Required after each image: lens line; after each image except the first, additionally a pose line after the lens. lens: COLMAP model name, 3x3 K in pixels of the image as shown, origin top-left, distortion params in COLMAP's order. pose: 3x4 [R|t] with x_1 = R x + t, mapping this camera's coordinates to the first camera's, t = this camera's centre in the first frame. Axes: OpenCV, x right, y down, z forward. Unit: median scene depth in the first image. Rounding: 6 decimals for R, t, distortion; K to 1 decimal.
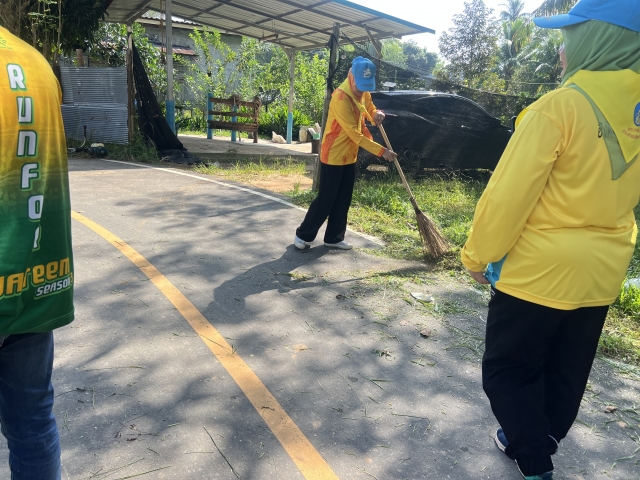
lens RADIAL K [[502.1, 0, 322.6], [0, 502.1, 241.5], [0, 0, 1]] dist [0.062872, -0.064511]
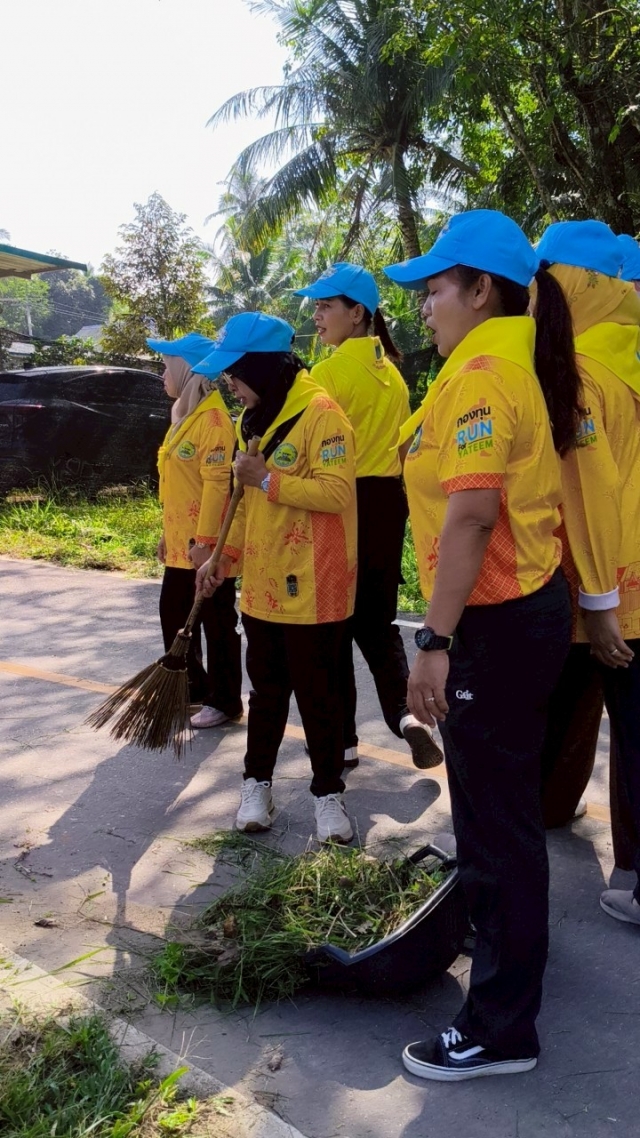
lens RADIAL K [[1097.1, 0, 316.9], [0, 1097.1, 573.5], [0, 0, 1]] dist [0.167541, -0.458827]
pose [[0.924873, -0.139586, 0.353732, -0.029095], [0.172972, 0.982817, -0.064425, 0.050469], [-0.338661, 0.120771, 0.933125, -0.187136]]
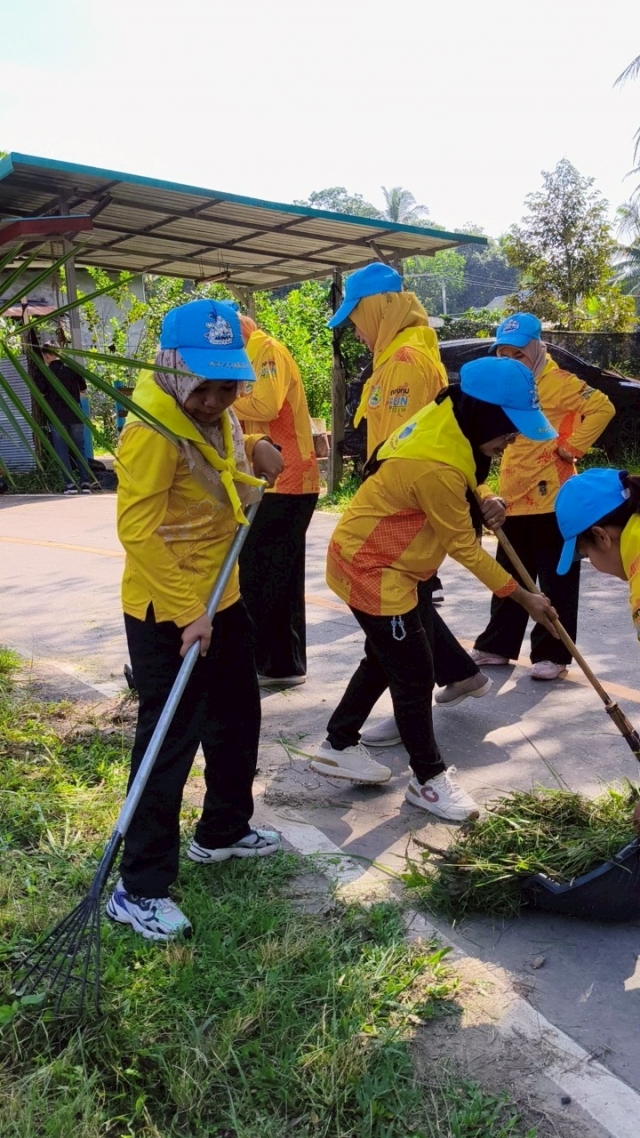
lens RADIAL K [[1091.0, 0, 319.9], [0, 1091.0, 577.2], [0, 0, 1]] dist [0.157516, -0.442596]
pose [[0.993552, -0.113364, 0.001886, -0.019472], [0.113111, 0.989914, -0.085298, 0.055733], [0.007803, 0.084962, 0.996354, -0.205817]]
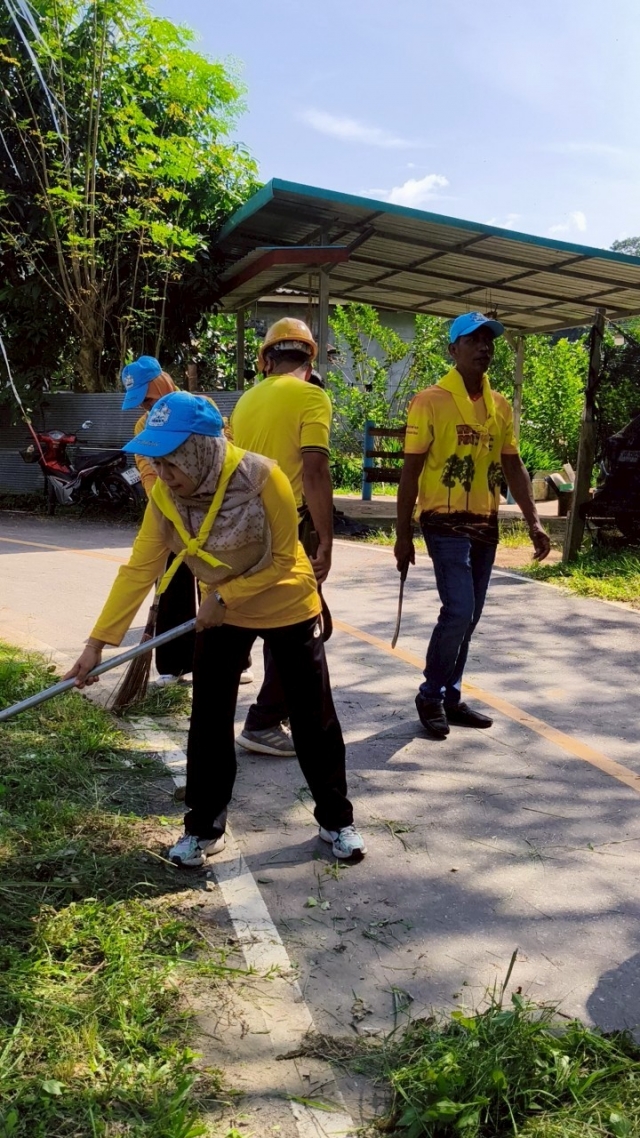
lens RADIAL K [[1097.1, 0, 316.9], [0, 1097.1, 573.5], [0, 0, 1]] dist [0.167541, -0.458827]
pose [[0.973049, -0.009985, -0.230384, -0.000855], [-0.022370, 0.990263, -0.137399, 0.039746], [0.229513, 0.138850, 0.963351, -0.147003]]
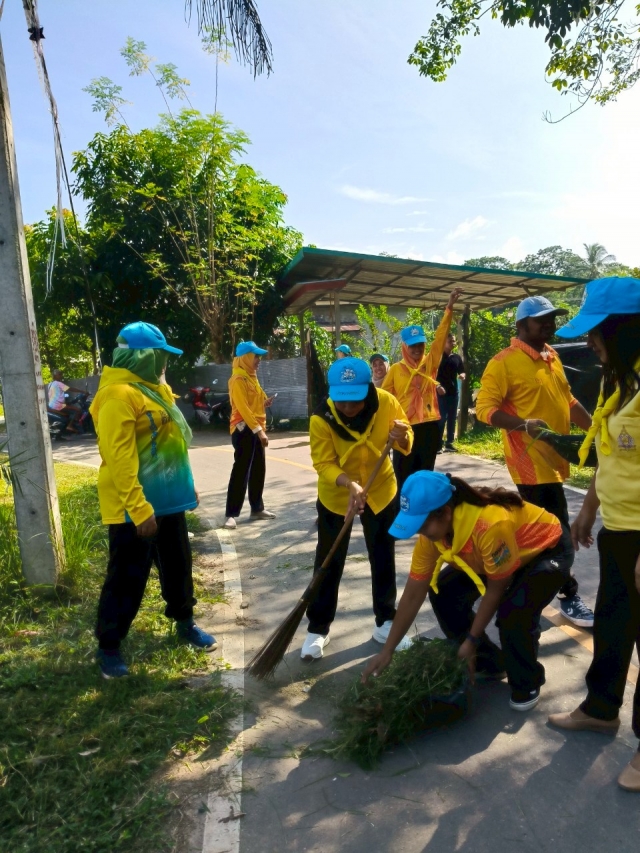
lens RADIAL K [[657.8, 0, 335.4], [0, 657.8, 422.5], [0, 0, 1]] dist [0.057925, -0.047742]
pose [[0.954523, -0.087092, -0.285134, 0.055786], [0.031850, 0.980697, -0.192923, 0.057064], [0.296432, 0.175068, 0.938871, -0.205156]]
